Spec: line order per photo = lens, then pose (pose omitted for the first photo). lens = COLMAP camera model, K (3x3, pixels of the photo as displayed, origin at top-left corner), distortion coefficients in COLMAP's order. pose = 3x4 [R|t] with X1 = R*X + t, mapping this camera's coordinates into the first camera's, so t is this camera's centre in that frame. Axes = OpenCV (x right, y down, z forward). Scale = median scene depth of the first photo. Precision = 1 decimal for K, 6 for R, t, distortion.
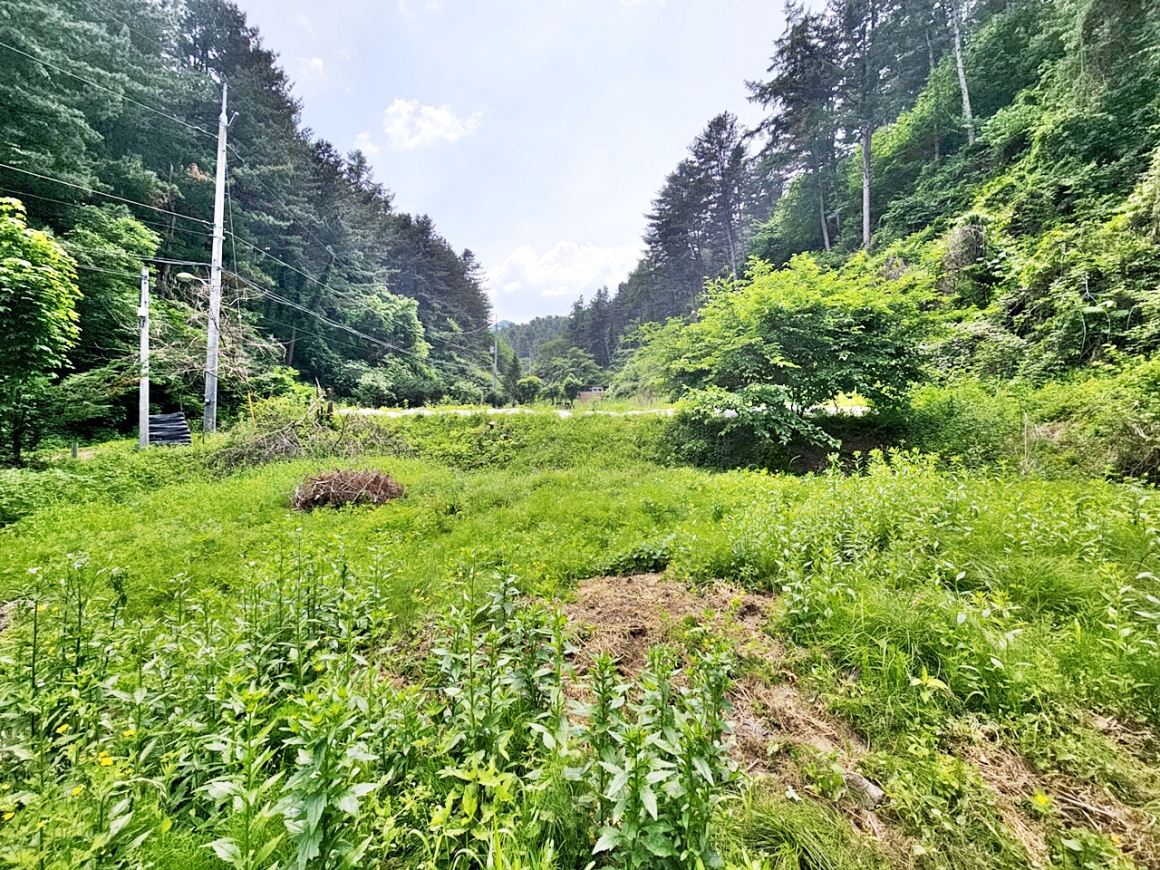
lens RADIAL K [[475.3, 0, 580.0], [0, 475.3, 435.0], [0, 0, 1]] dist [0.000044, 0.000412]
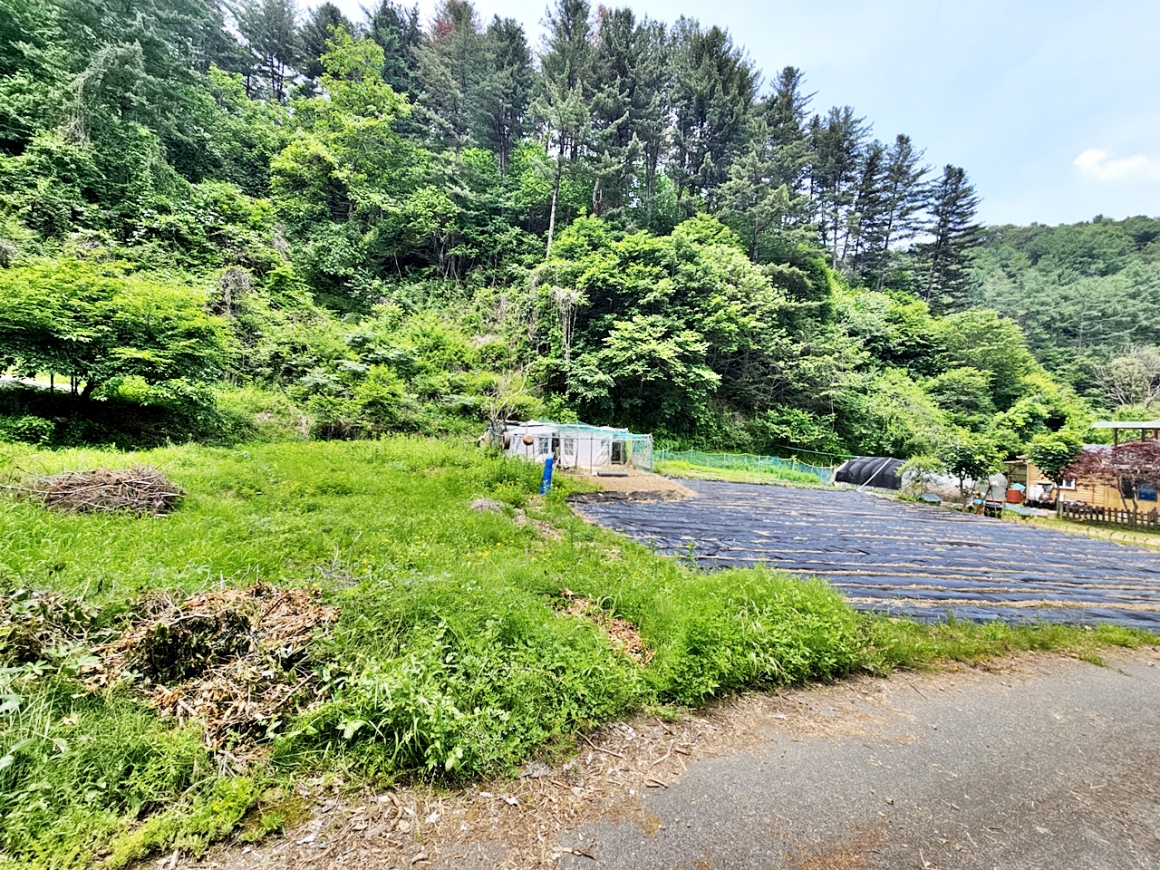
lens RADIAL K [[475.3, 0, 580.0], [0, 475.3, 435.0], [0, 0, 1]] dist [-0.000154, -0.001081]
pose [[-0.413509, -0.033428, 0.909886, -0.960634], [-0.050213, 0.998642, 0.013868, -0.019204], [-0.909114, -0.039954, -0.414626, 0.391751]]
